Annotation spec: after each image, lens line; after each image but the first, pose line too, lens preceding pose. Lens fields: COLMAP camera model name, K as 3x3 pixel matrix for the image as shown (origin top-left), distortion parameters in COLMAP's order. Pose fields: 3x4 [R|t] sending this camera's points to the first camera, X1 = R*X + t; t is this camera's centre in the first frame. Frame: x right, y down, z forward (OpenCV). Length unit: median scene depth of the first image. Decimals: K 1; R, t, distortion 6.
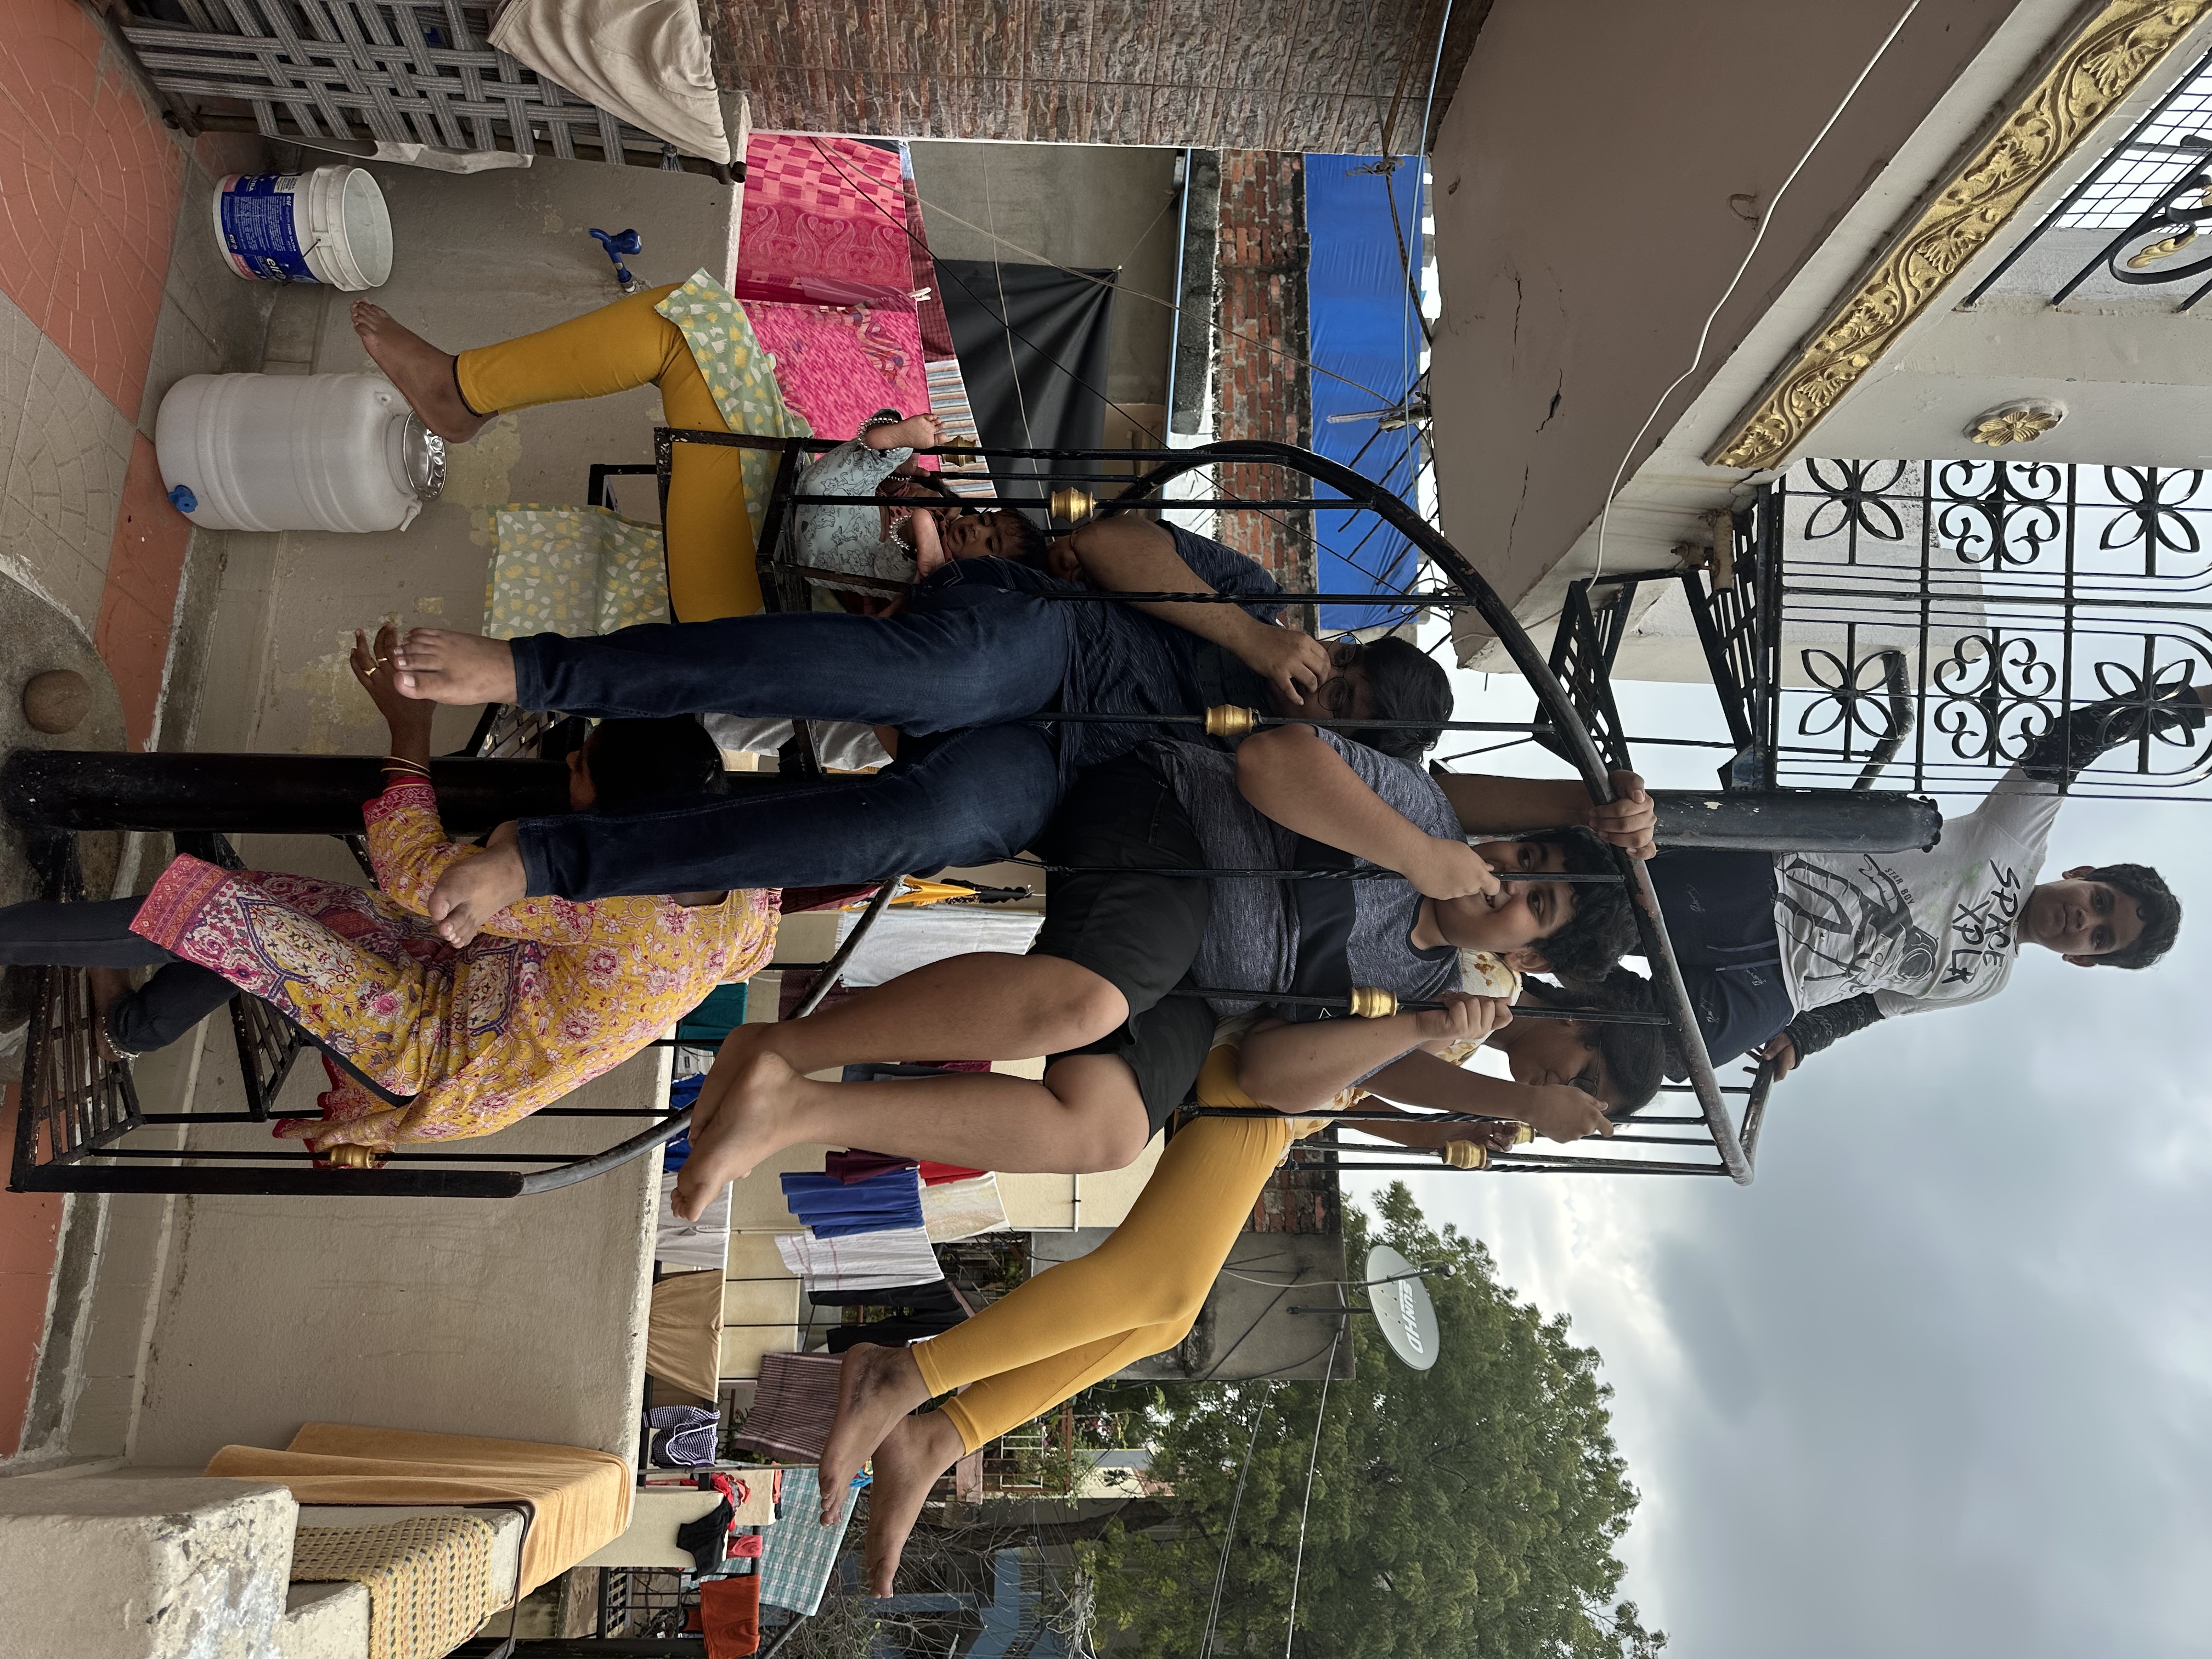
lens RADIAL K [[1579.3, 0, 1102.5], [0, 1579.3, 835.4], [0, 0, 1]] dist [0.011373, -0.018138]
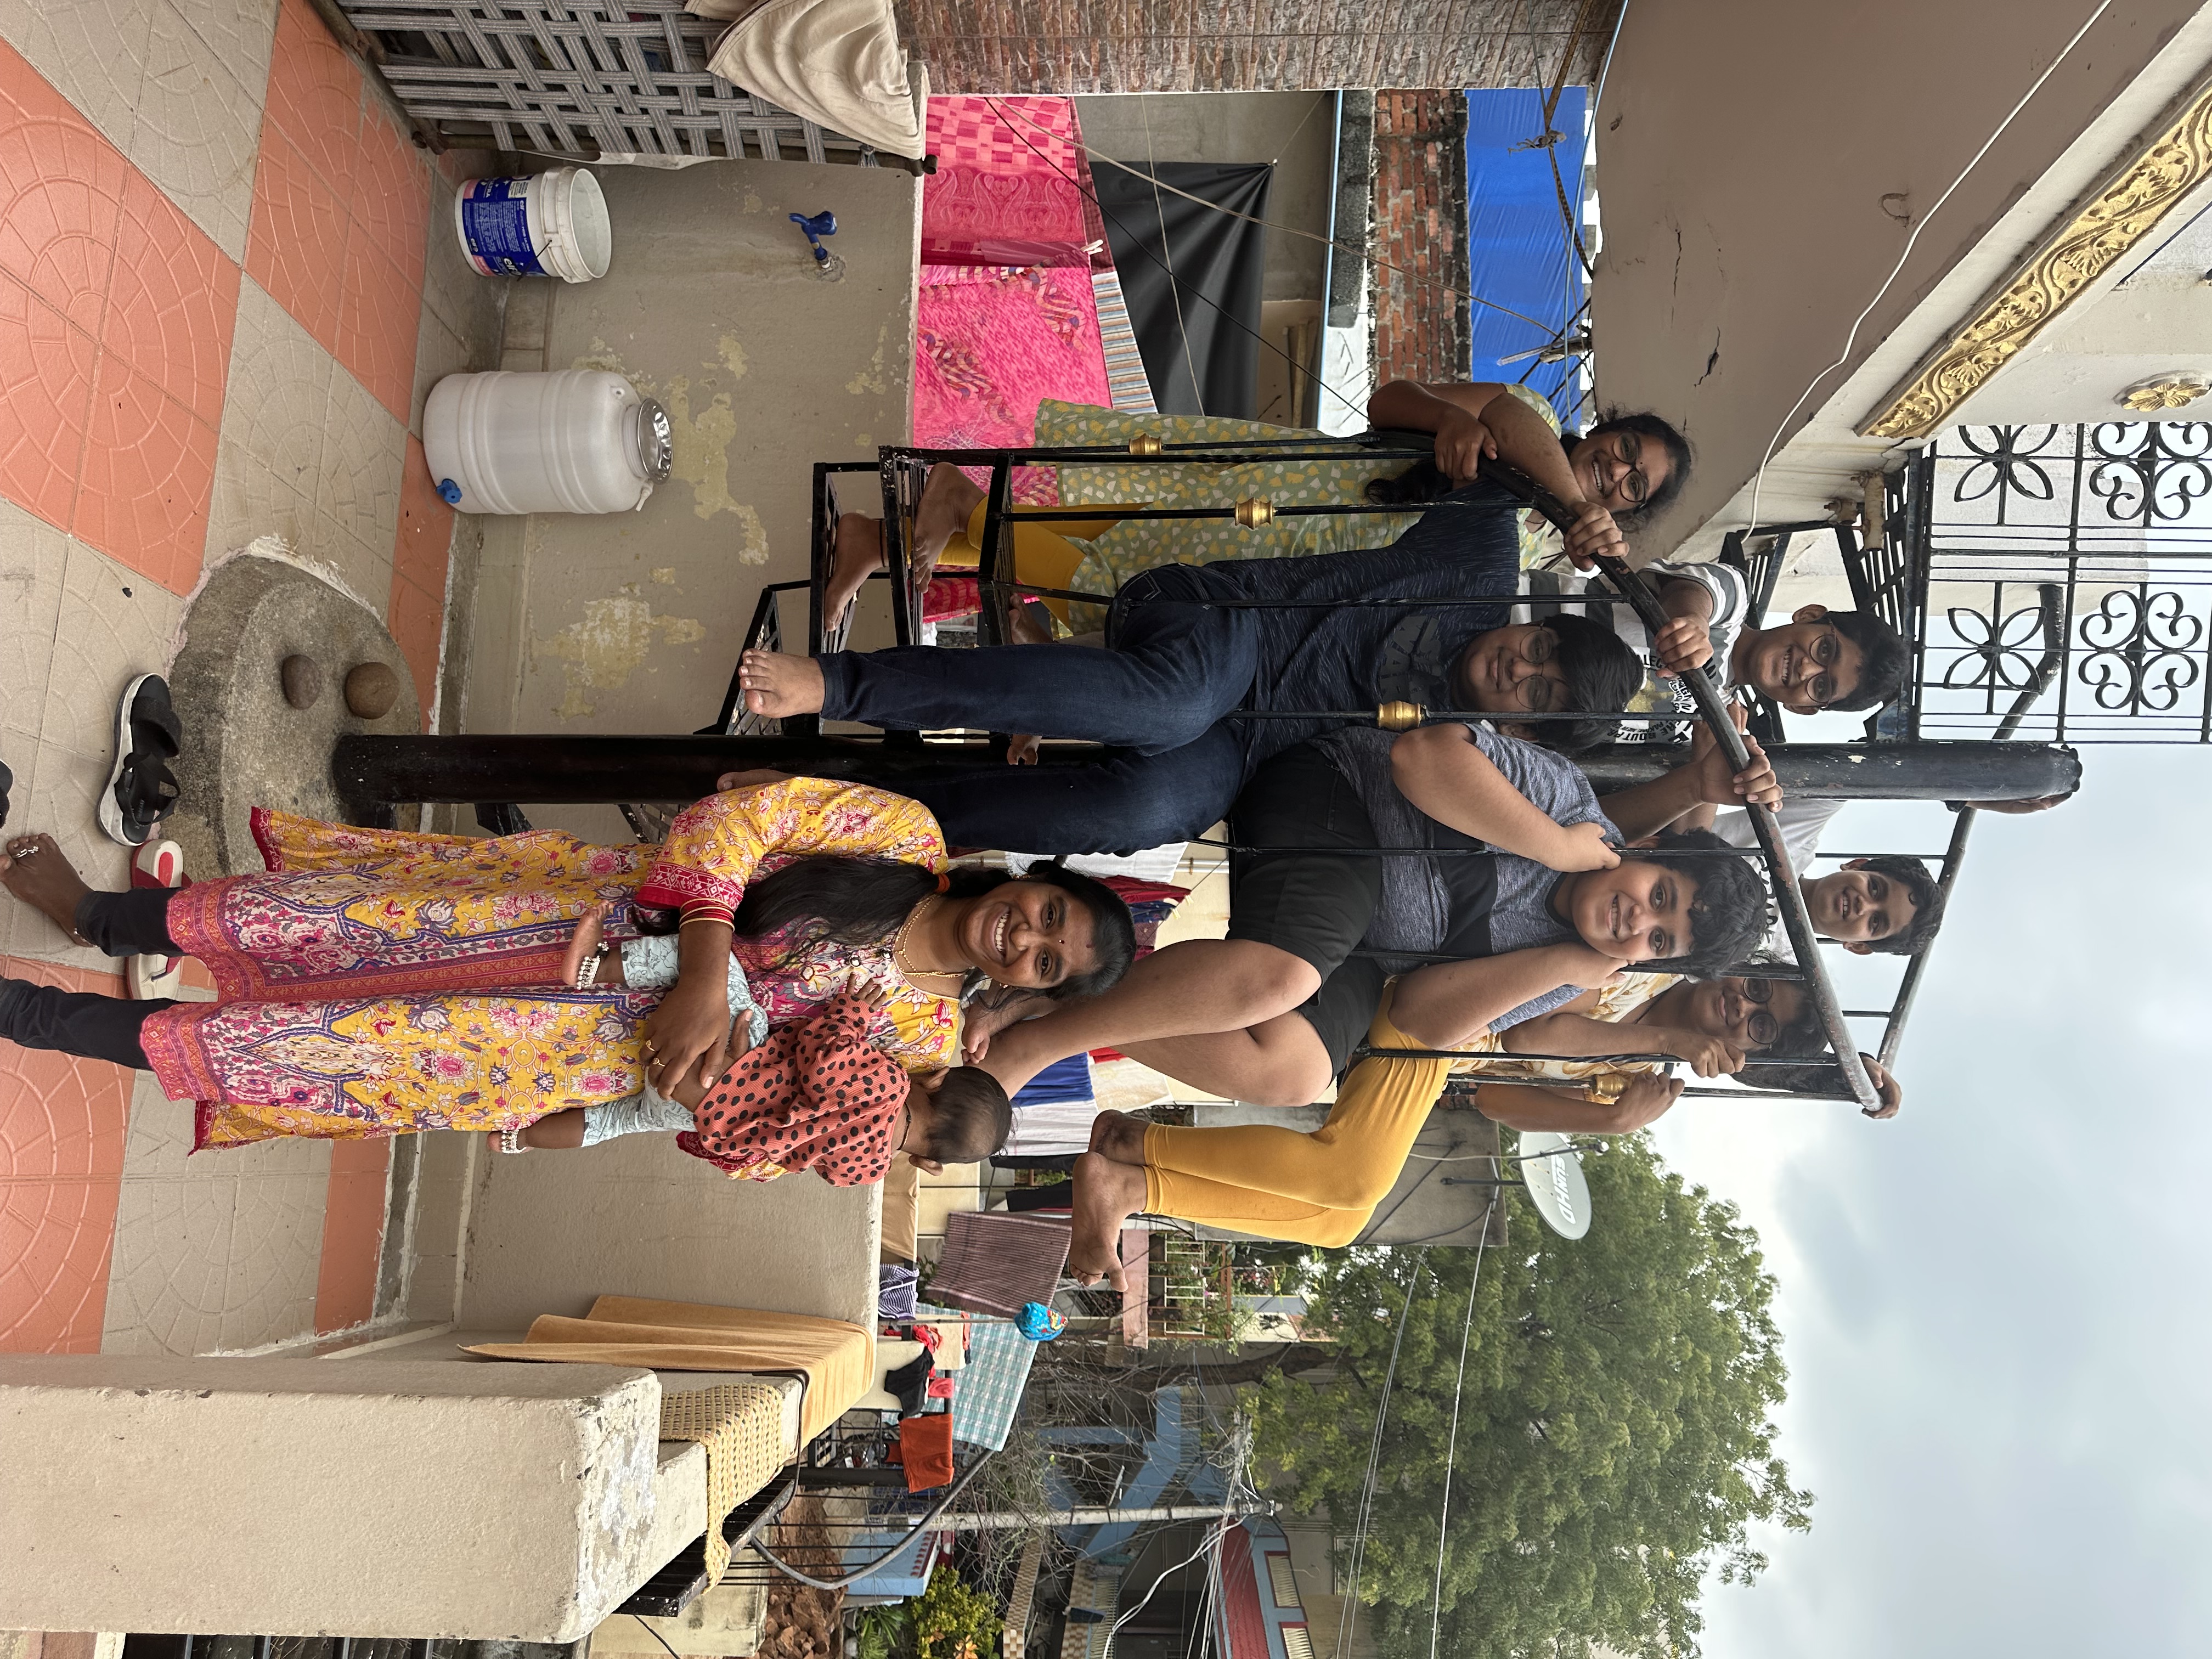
lens RADIAL K [[1586.9, 0, 1109.5], [0, 1586.9, 834.0], [0, 0, 1]] dist [0.011370, -0.016822]
pose [[0.996042, -0.008755, -0.088446, -0.019005], [0.016662, 0.995887, 0.089058, -0.065502], [0.087303, -0.090179, 0.992092, -0.101051]]
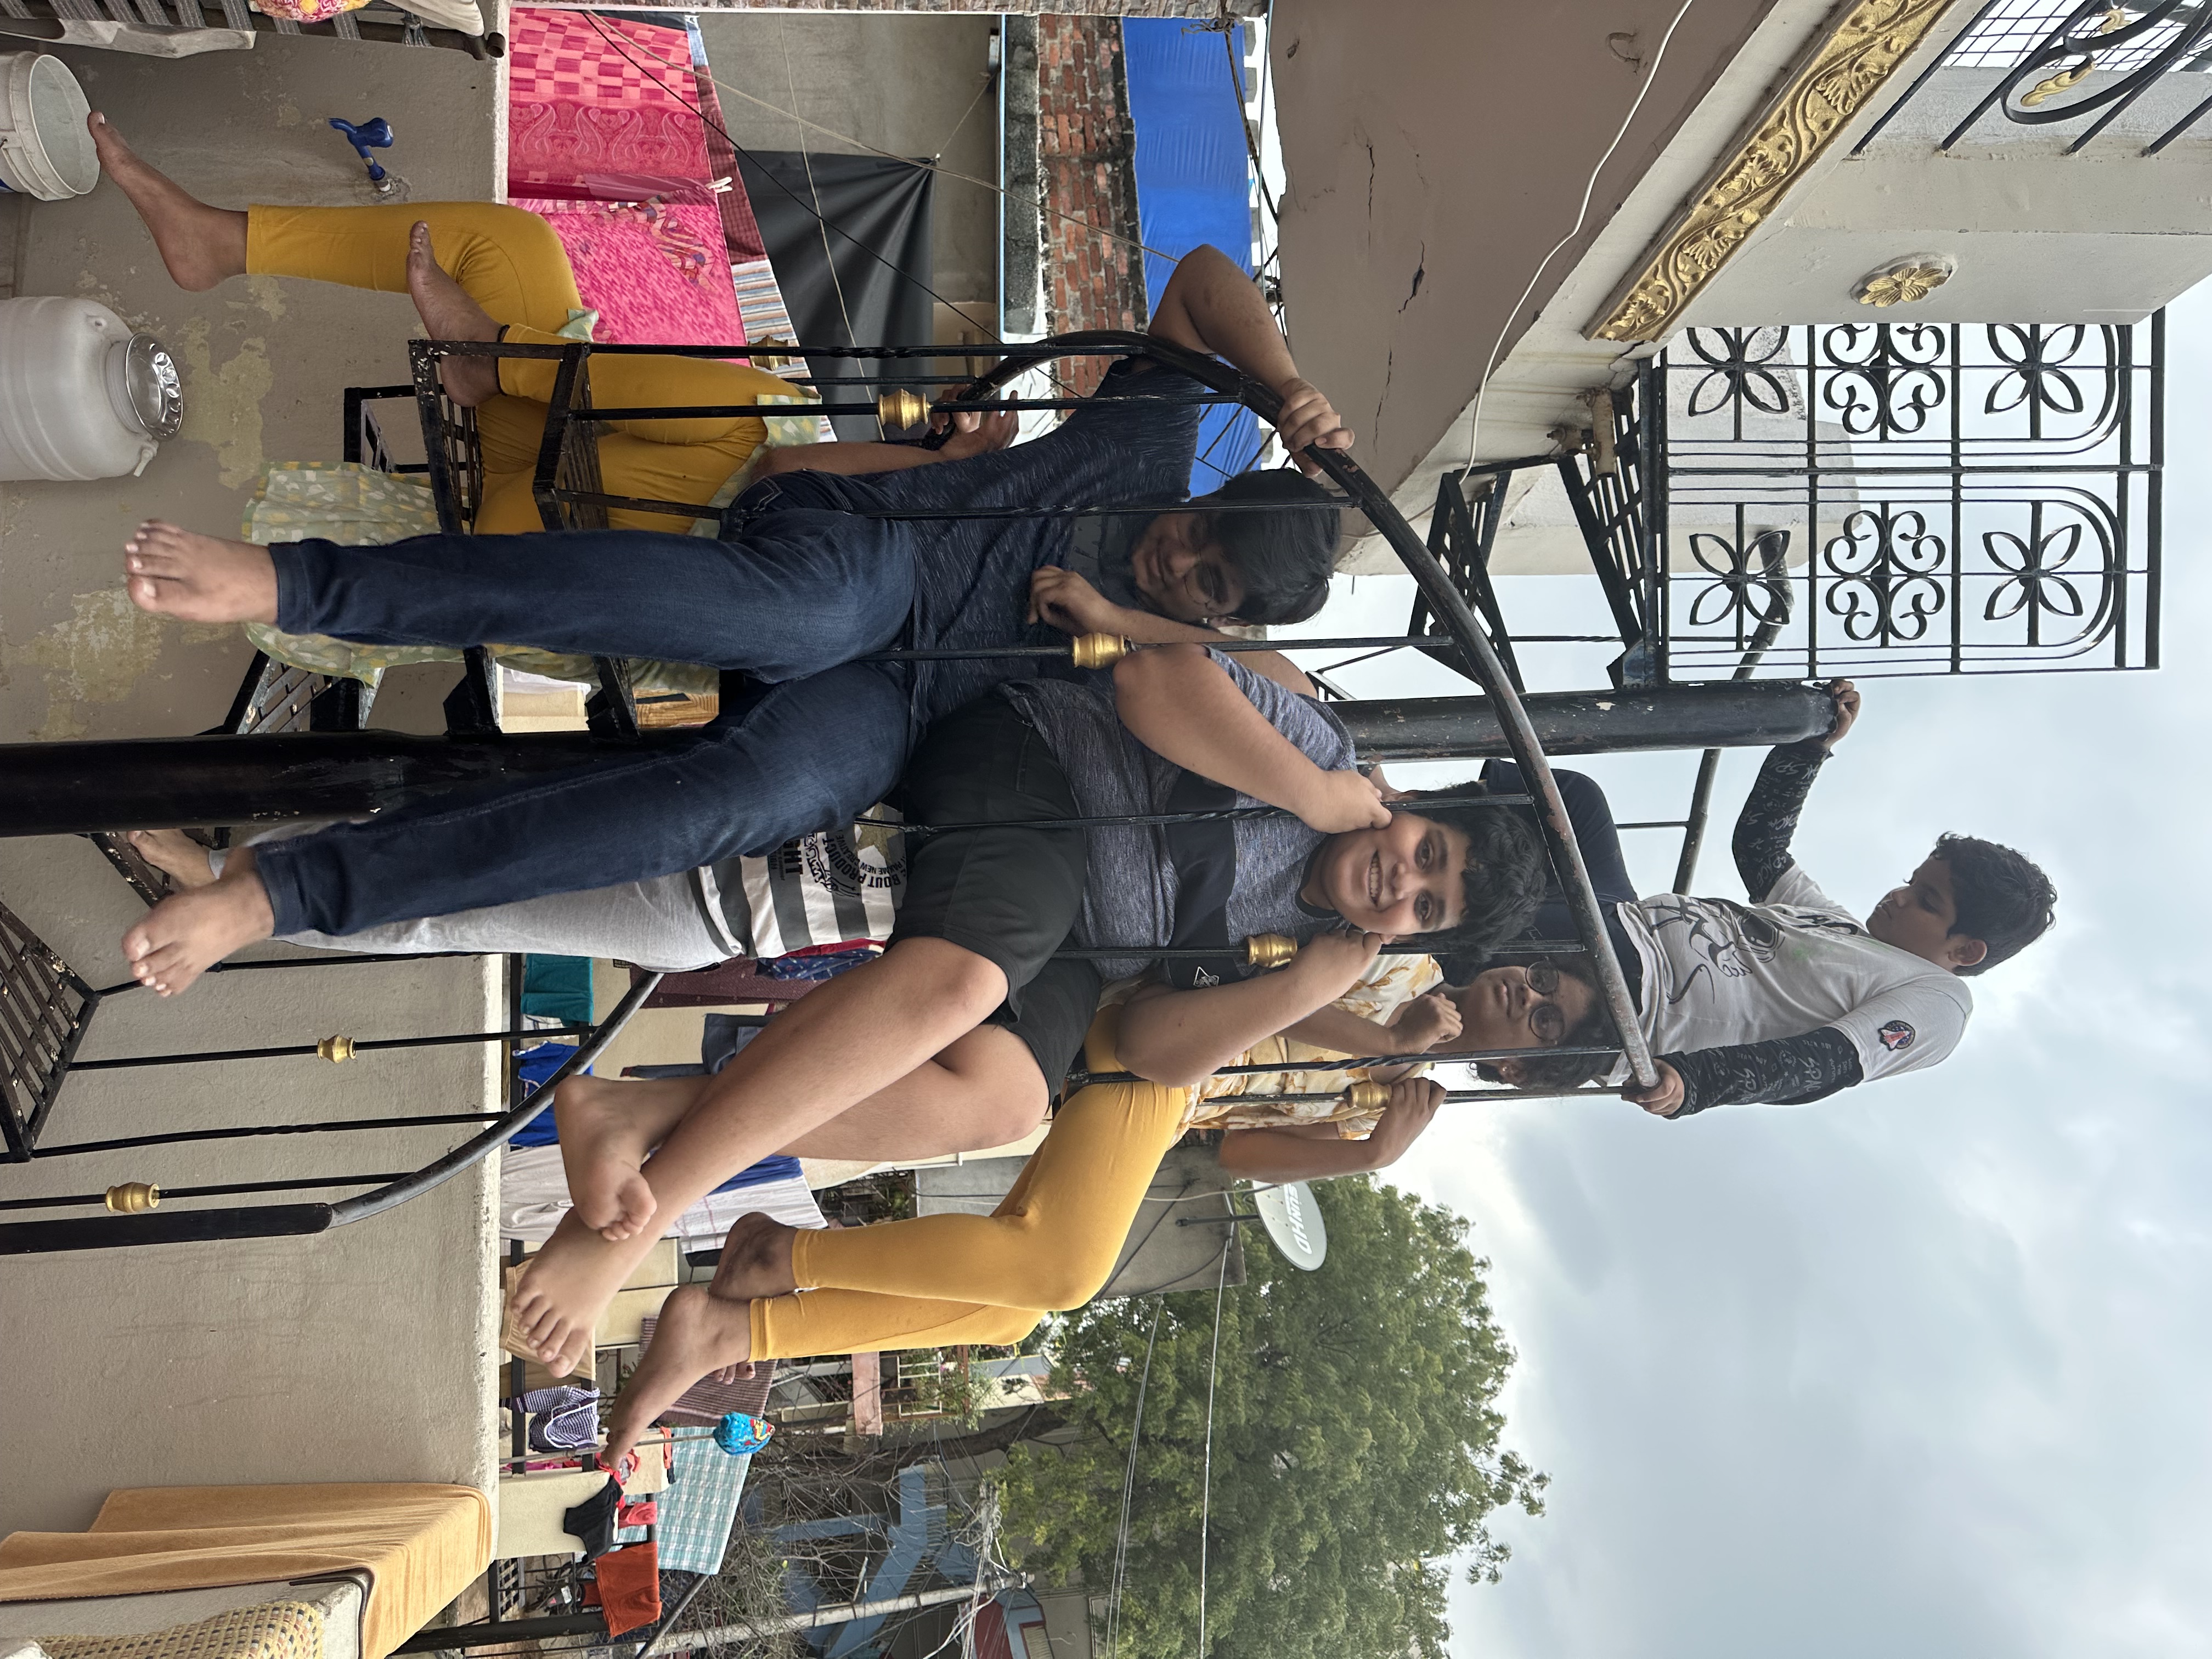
lens RADIAL K [[1576.1, 0, 1101.6], [0, 1576.1, 838.9], [0, 0, 1]] dist [0.008963, -0.016140]
pose [[0.994046, -0.065975, 0.086719, -0.000502], [0.060833, 0.996304, 0.060650, -0.013723], [-0.090399, -0.055013, 0.994385, 0.078643]]
